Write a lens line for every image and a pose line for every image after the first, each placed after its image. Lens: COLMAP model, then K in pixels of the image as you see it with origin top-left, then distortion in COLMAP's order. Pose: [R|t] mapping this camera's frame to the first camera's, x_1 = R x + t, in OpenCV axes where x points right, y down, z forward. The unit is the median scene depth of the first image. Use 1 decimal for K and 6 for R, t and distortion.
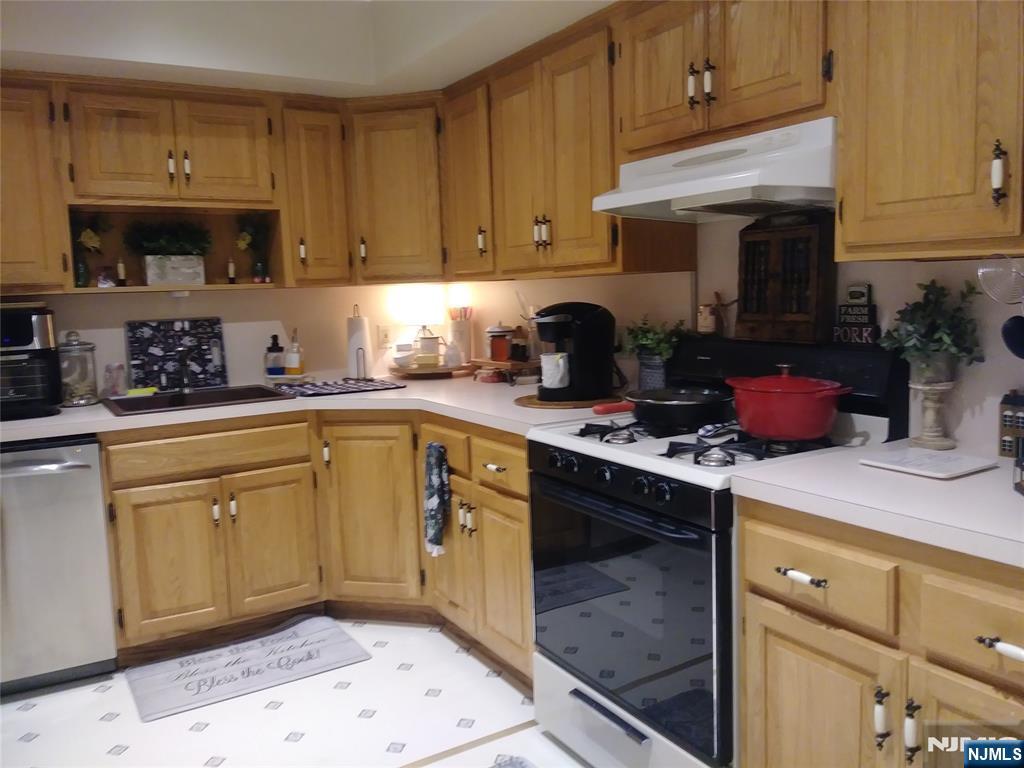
lens RADIAL K [[828.2, 0, 512.0], [0, 828.2, 383.7], [0, 0, 1]] dist [0.046479, -0.072784]
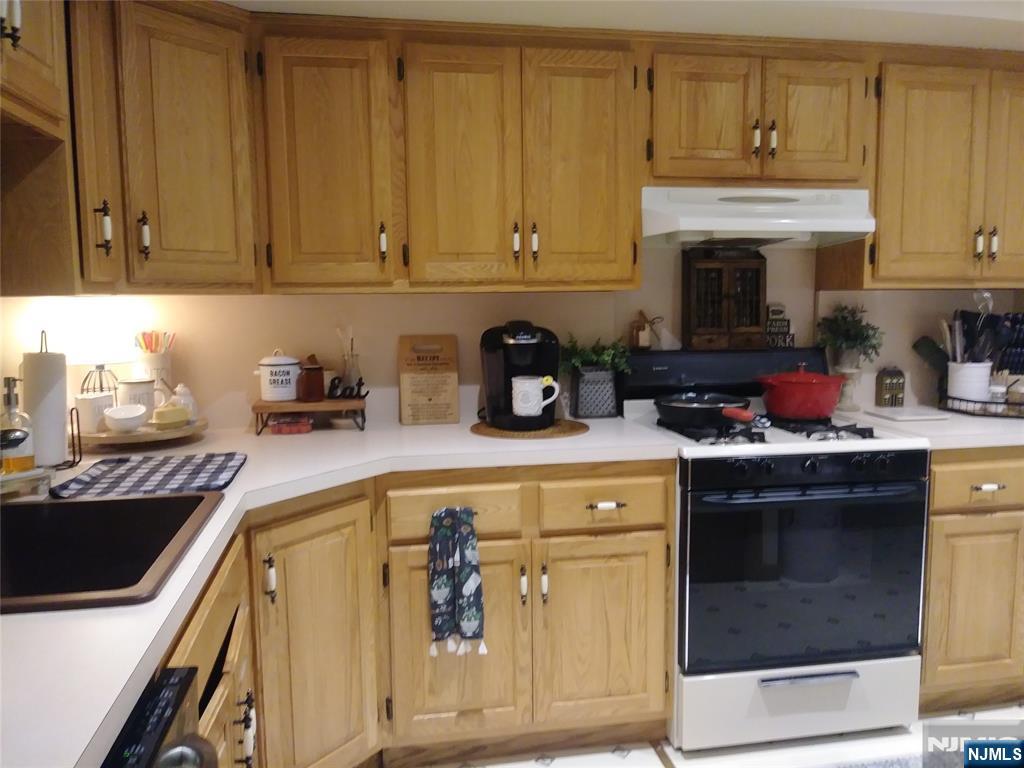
lens RADIAL K [[828.2, 0, 510.5], [0, 828.2, 379.3], [0, 0, 1]] dist [0.046479, -0.072784]
pose [[0.356975, -0.065118, 0.931841, -1.081426], [0.105836, 0.993963, 0.028915, -0.084800], [-0.928099, 0.088300, 0.361712, 0.946224]]
